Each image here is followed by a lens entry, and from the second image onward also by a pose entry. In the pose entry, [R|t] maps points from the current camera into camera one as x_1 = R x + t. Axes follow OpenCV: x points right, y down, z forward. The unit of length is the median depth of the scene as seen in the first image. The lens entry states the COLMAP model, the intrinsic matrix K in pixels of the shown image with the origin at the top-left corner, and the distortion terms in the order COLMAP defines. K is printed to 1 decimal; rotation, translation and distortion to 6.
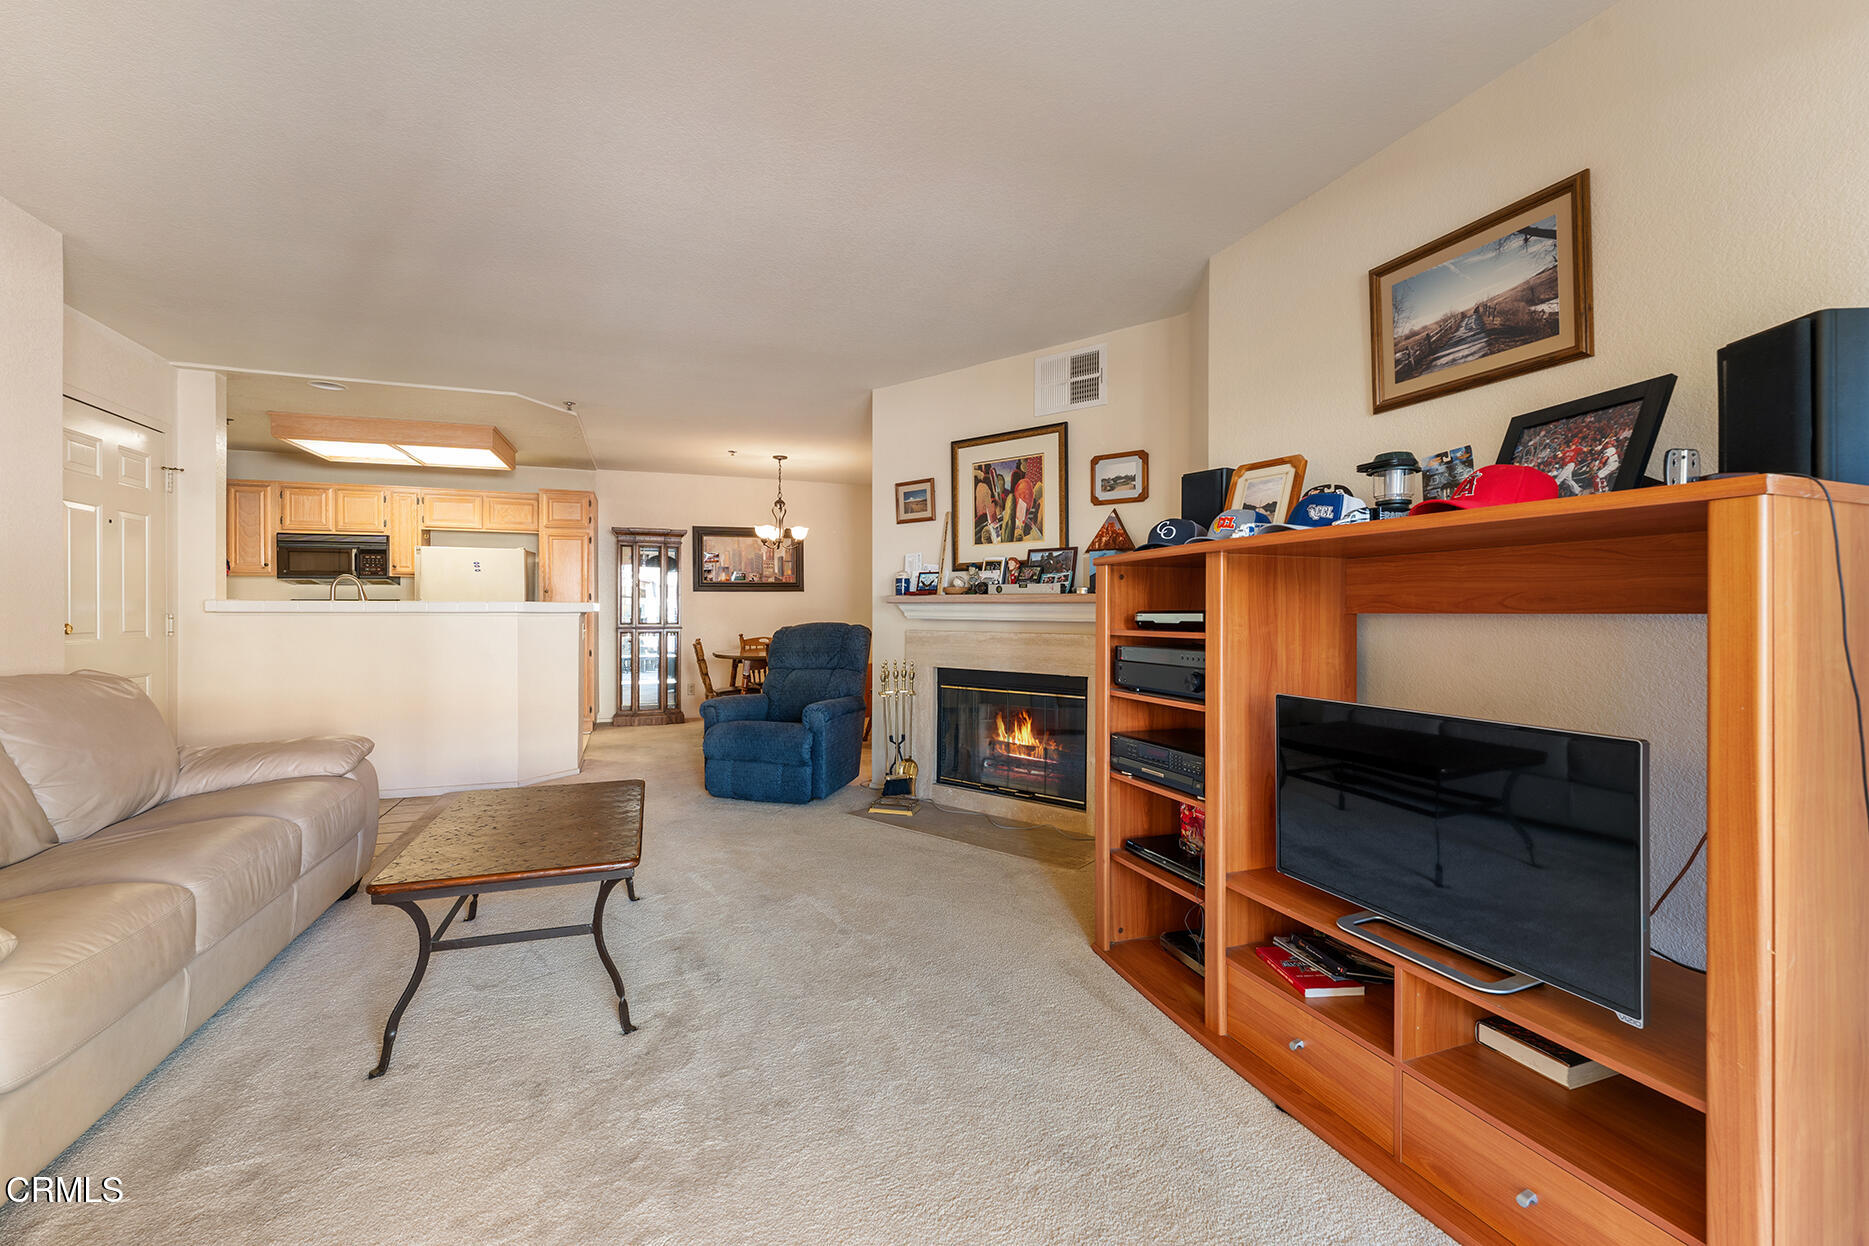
lens RADIAL K [[782.2, 0, 925.1], [0, 782.2, 609.4], [0, 0, 1]] dist [0.003288, 0.000127]
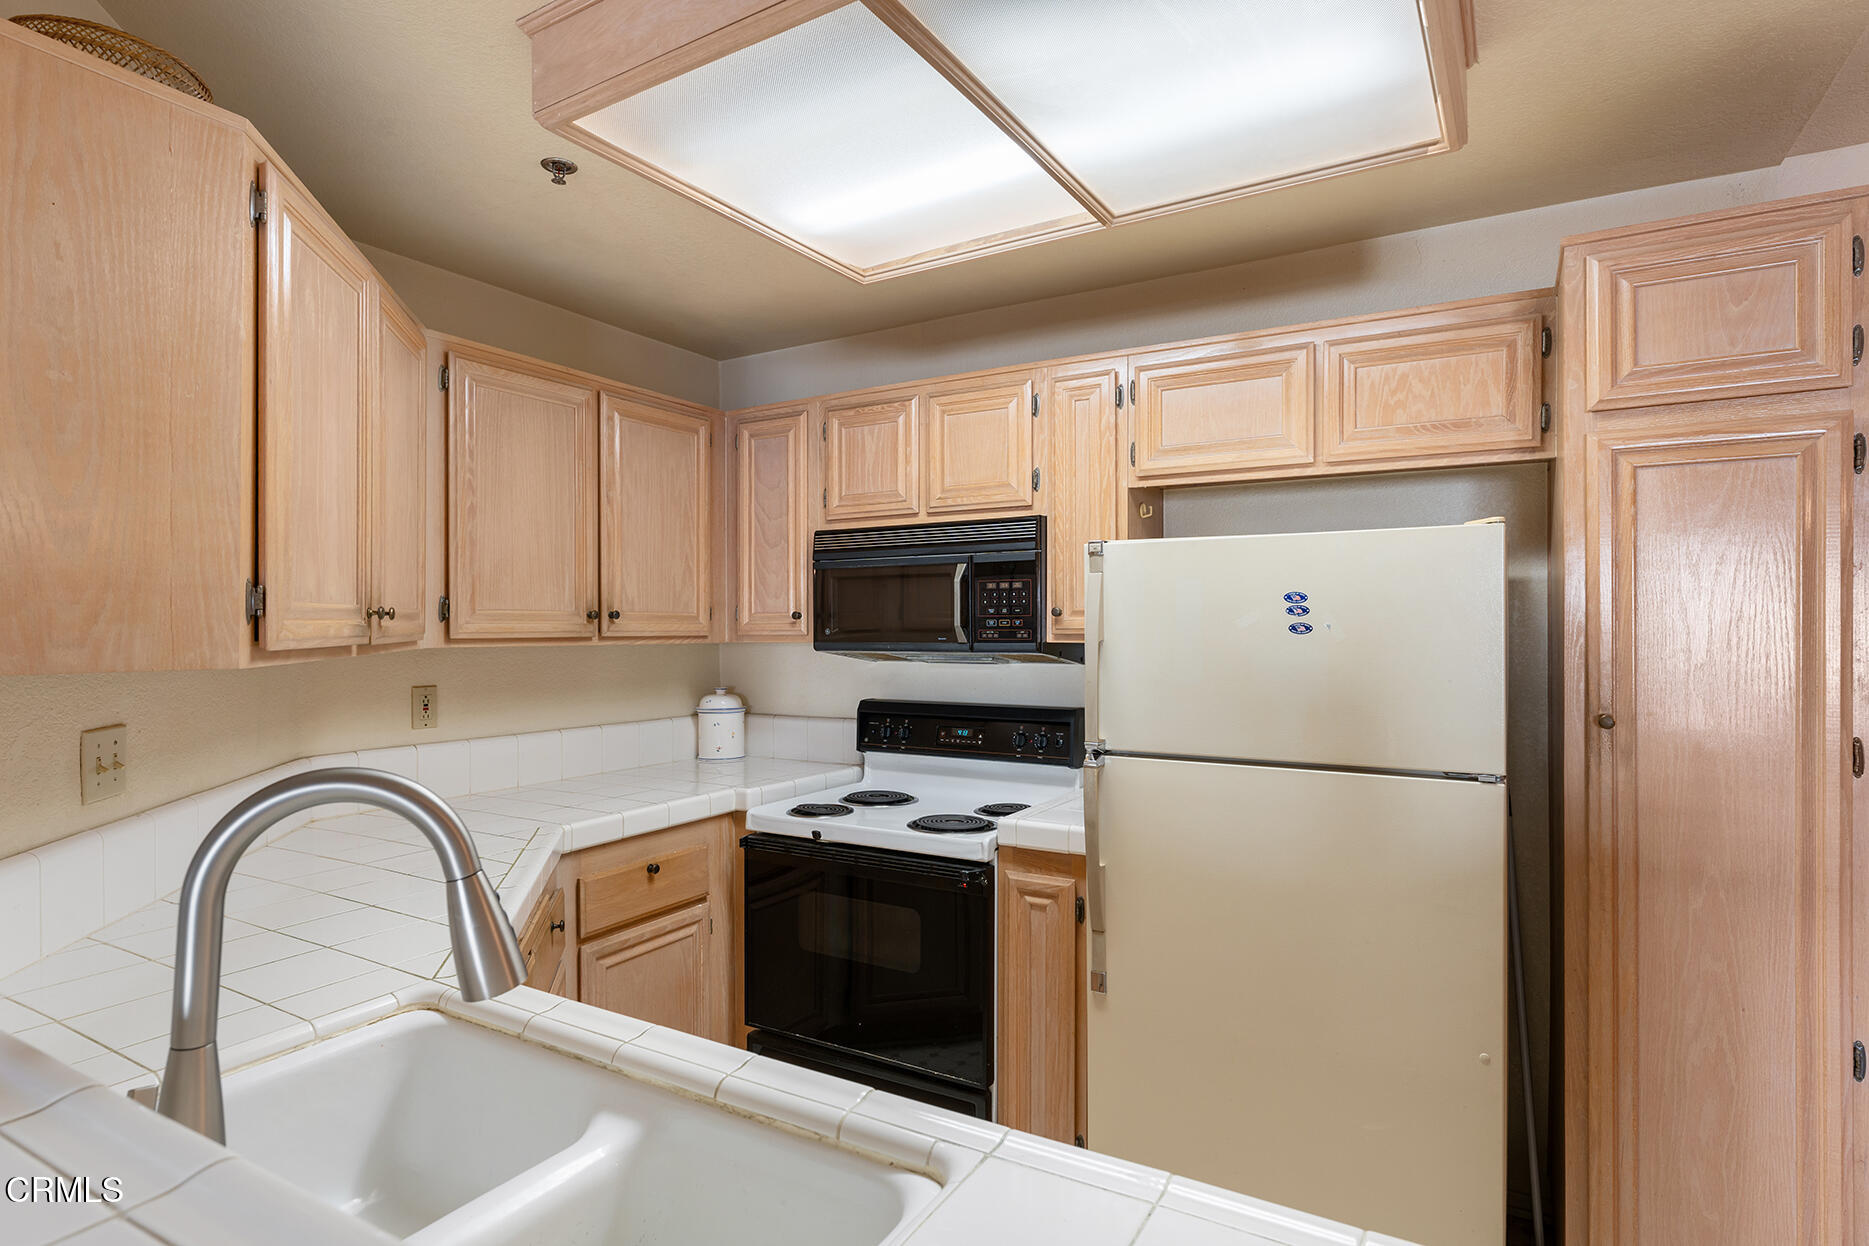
lens RADIAL K [[971.6, 0, 947.2], [0, 971.6, 625.2], [0, 0, 1]] dist [-0.004290, -0.000895]
pose [[0.646430, -0.003628, -0.762965, -0.398948], [-0.000282, 0.999987, -0.004994, -0.046686], [0.762973, 0.003444, 0.646421, 0.698537]]
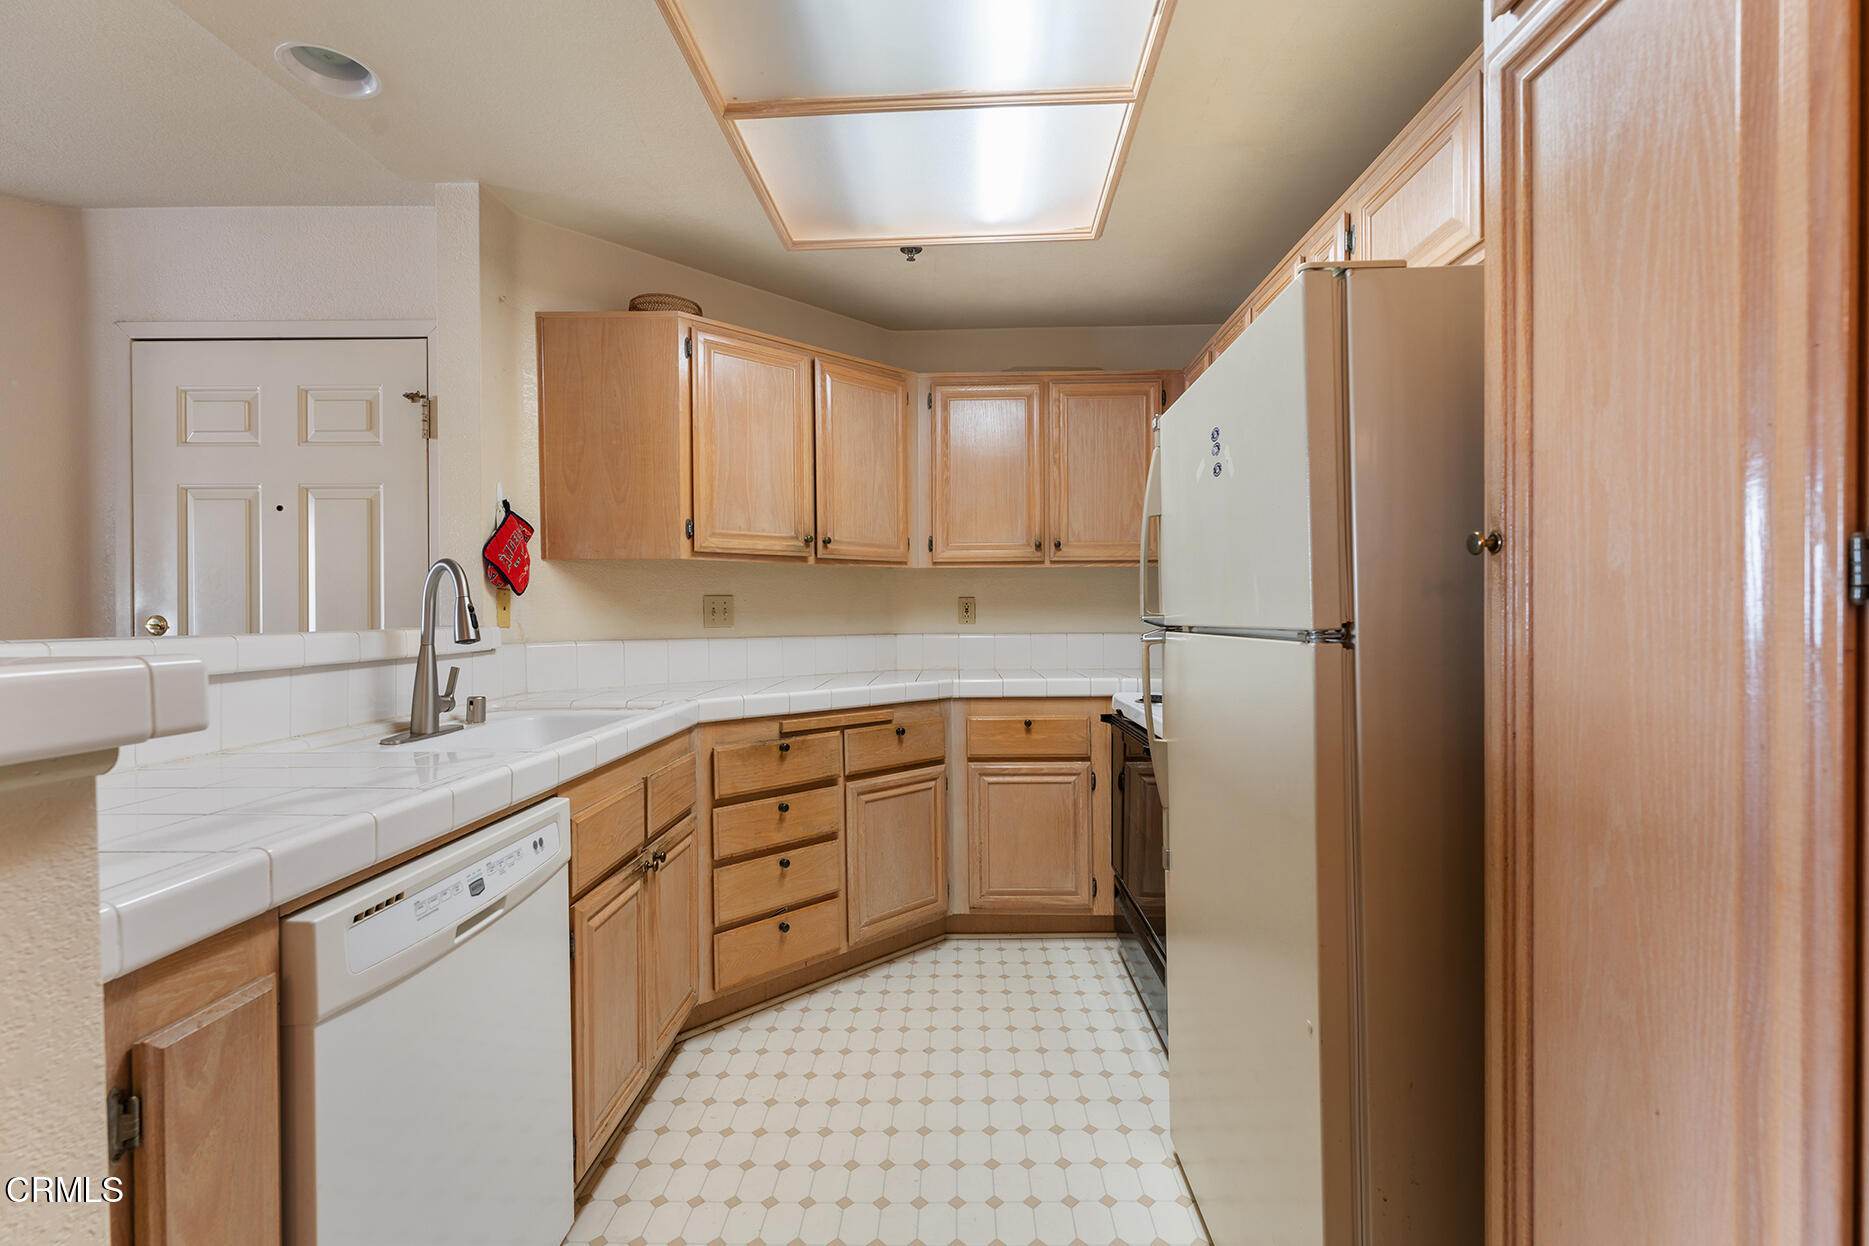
lens RADIAL K [[832.4, 0, 926.0], [0, 832.4, 621.6], [0, 0, 1]] dist [-0.002958, 0.000262]
pose [[-0.366973, 0.005897, -0.930213, -0.331013], [0.001881, 0.999983, 0.005597, -0.011808], [0.930230, 0.000304, -0.366977, 0.959392]]
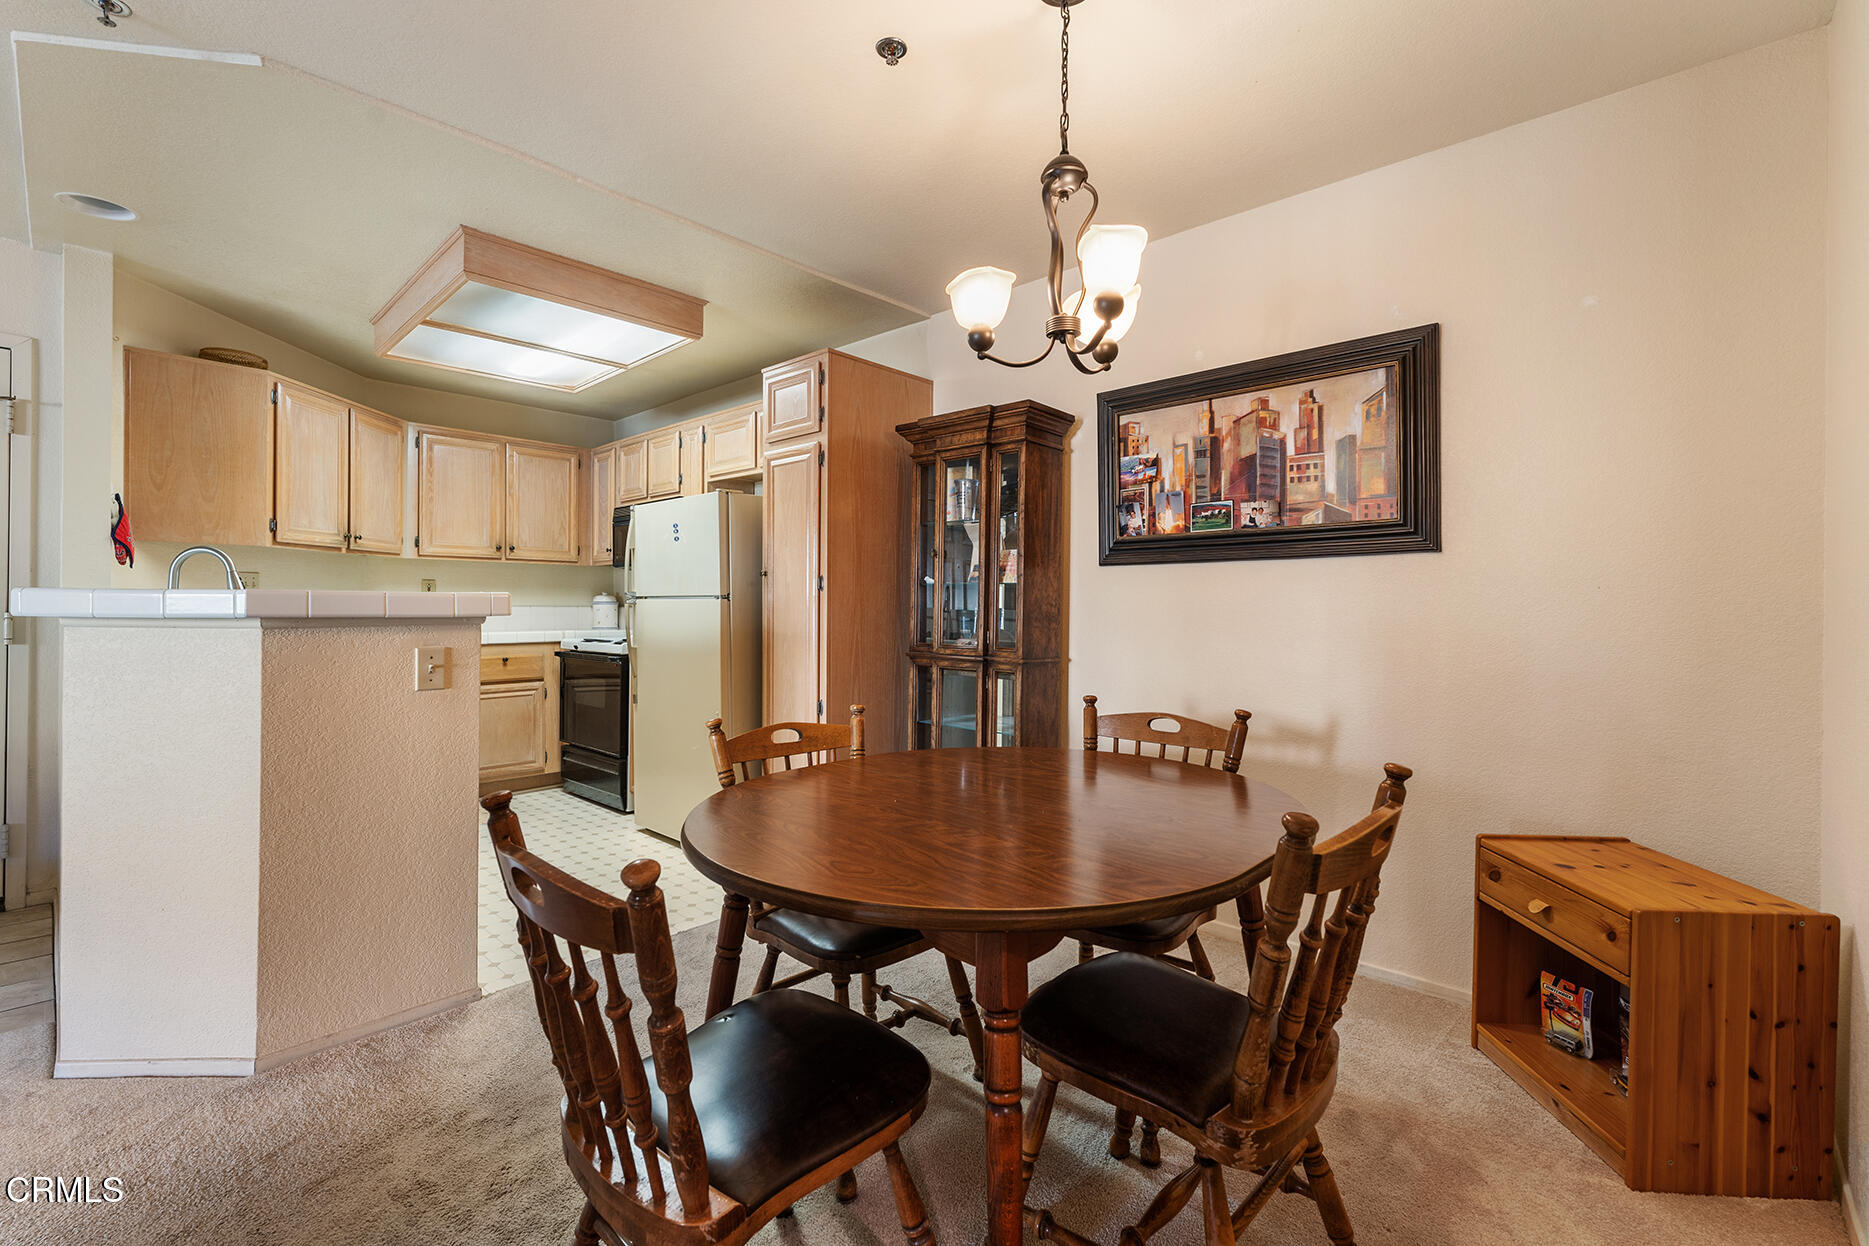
lens RADIAL K [[804.0, 0, 938.2], [0, 804.0, 608.3], [0, 0, 1]] dist [-0.000258, -0.000258]
pose [[0.470575, 0.003785, -0.882352, 0.010591], [-0.006835, 0.999976, 0.000644, -0.002542], [0.882334, 0.005727, 0.470589, 0.853342]]
